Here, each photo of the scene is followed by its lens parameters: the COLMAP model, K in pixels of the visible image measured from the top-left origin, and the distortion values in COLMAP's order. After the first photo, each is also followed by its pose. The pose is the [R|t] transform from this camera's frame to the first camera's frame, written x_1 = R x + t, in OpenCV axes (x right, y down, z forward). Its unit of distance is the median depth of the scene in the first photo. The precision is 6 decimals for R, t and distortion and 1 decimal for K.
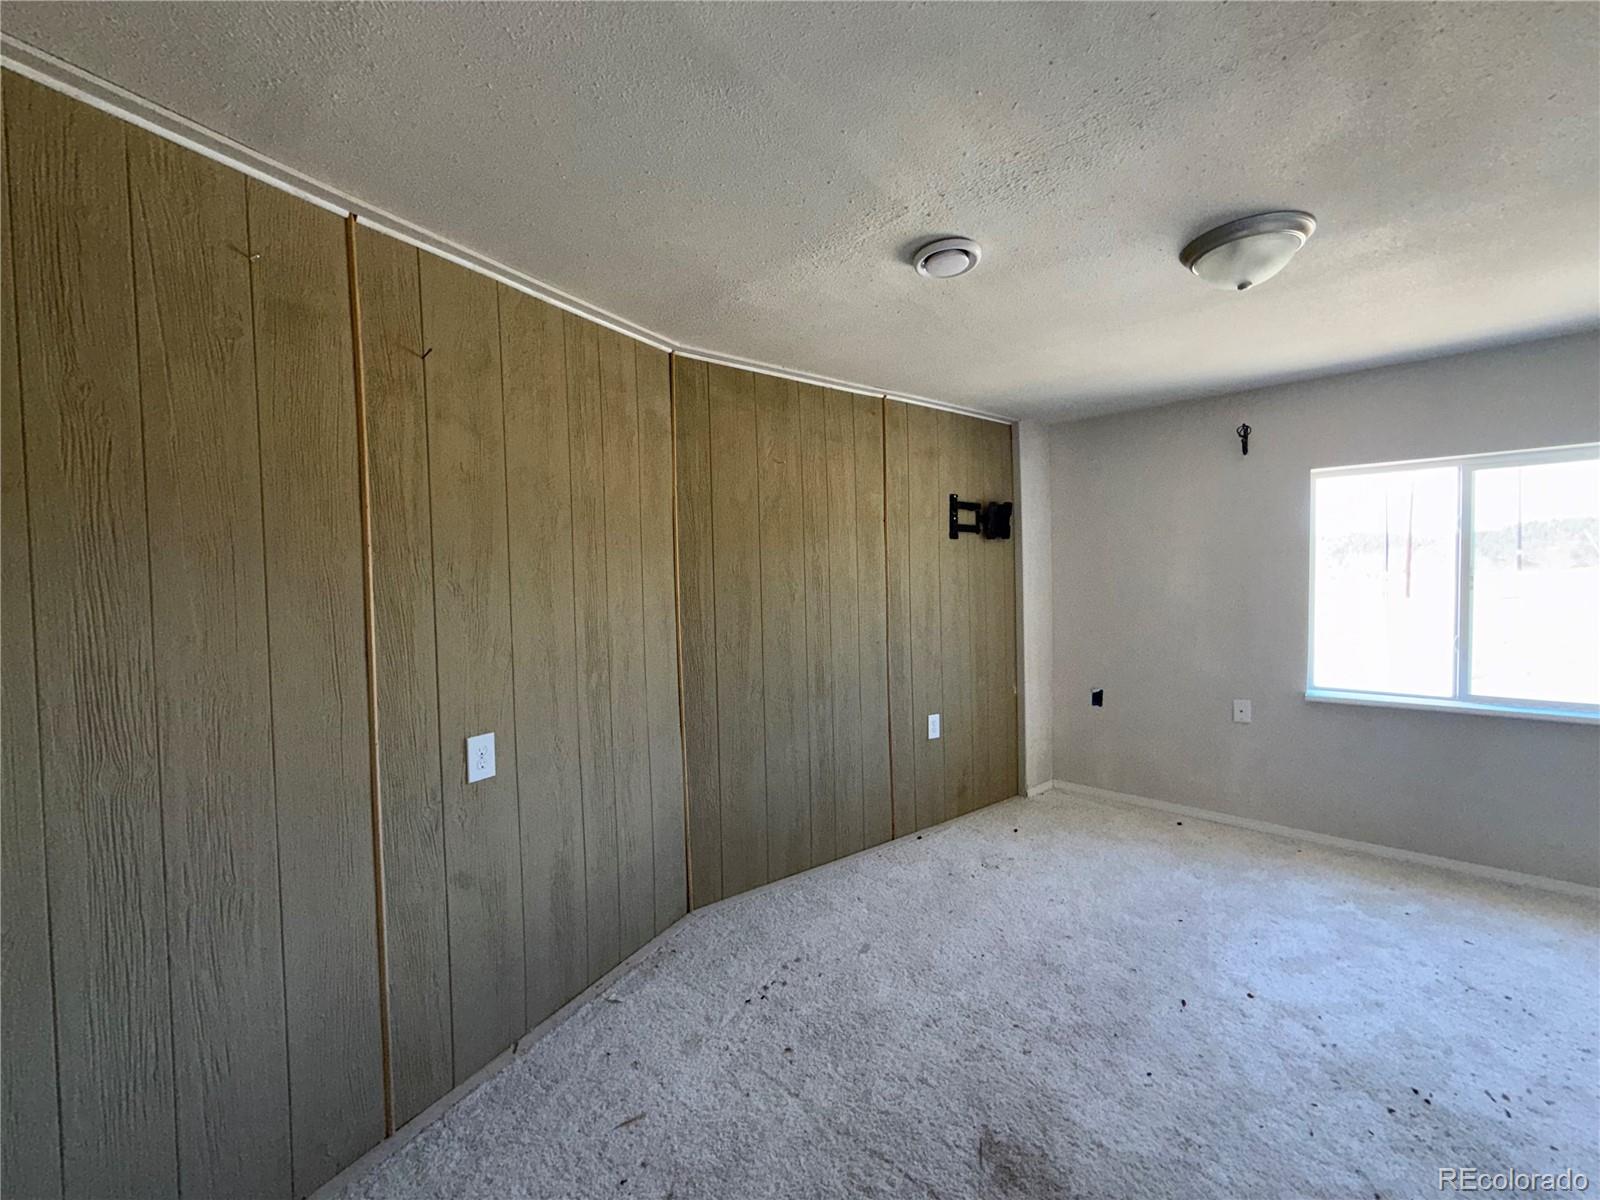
lens RADIAL K [[635.6, 0, 797.7], [0, 635.6, 598.5], [0, 0, 1]] dist [-0.002133, 0.000251]
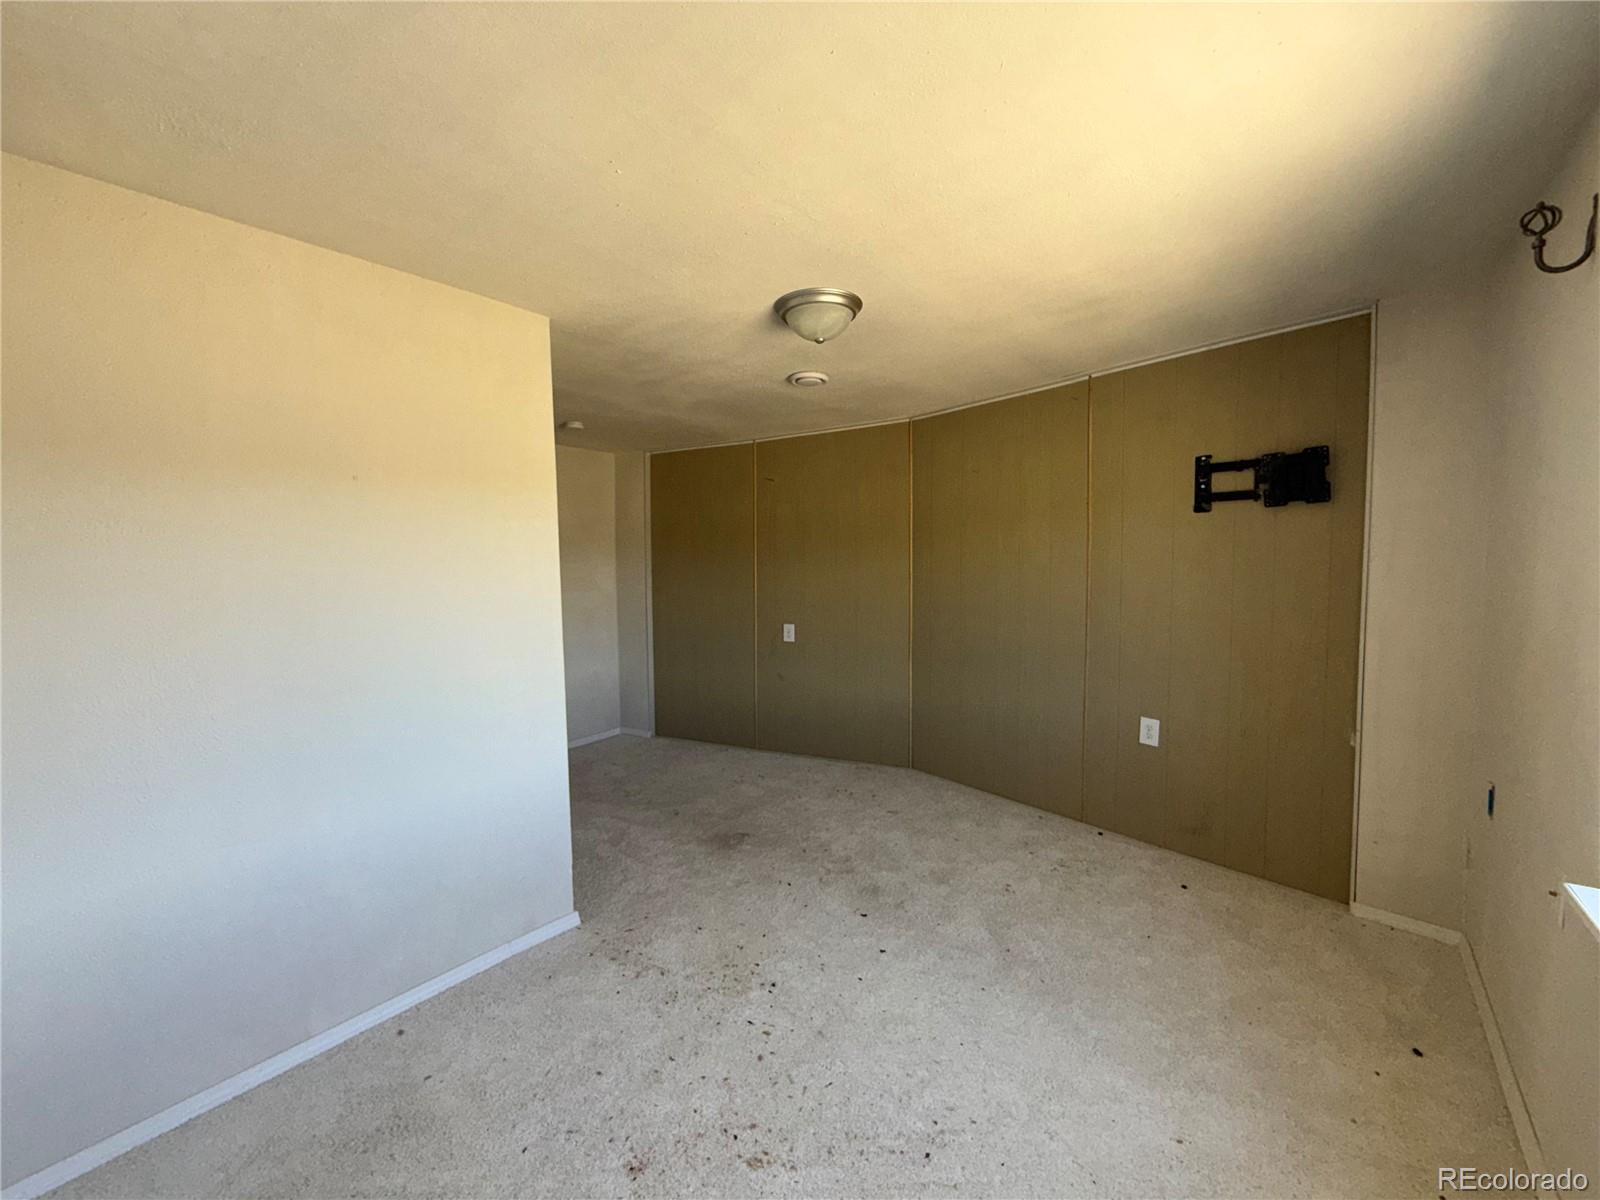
lens RADIAL K [[635.6, 0, 797.7], [0, 635.6, 598.5], [0, 0, 1]] dist [-0.002133, 0.000251]
pose [[0.051749, 0.069296, -0.996253, 1.022331], [-0.020269, 0.997457, 0.068327, -0.030327], [0.998454, 0.016657, 0.053022, 0.457393]]
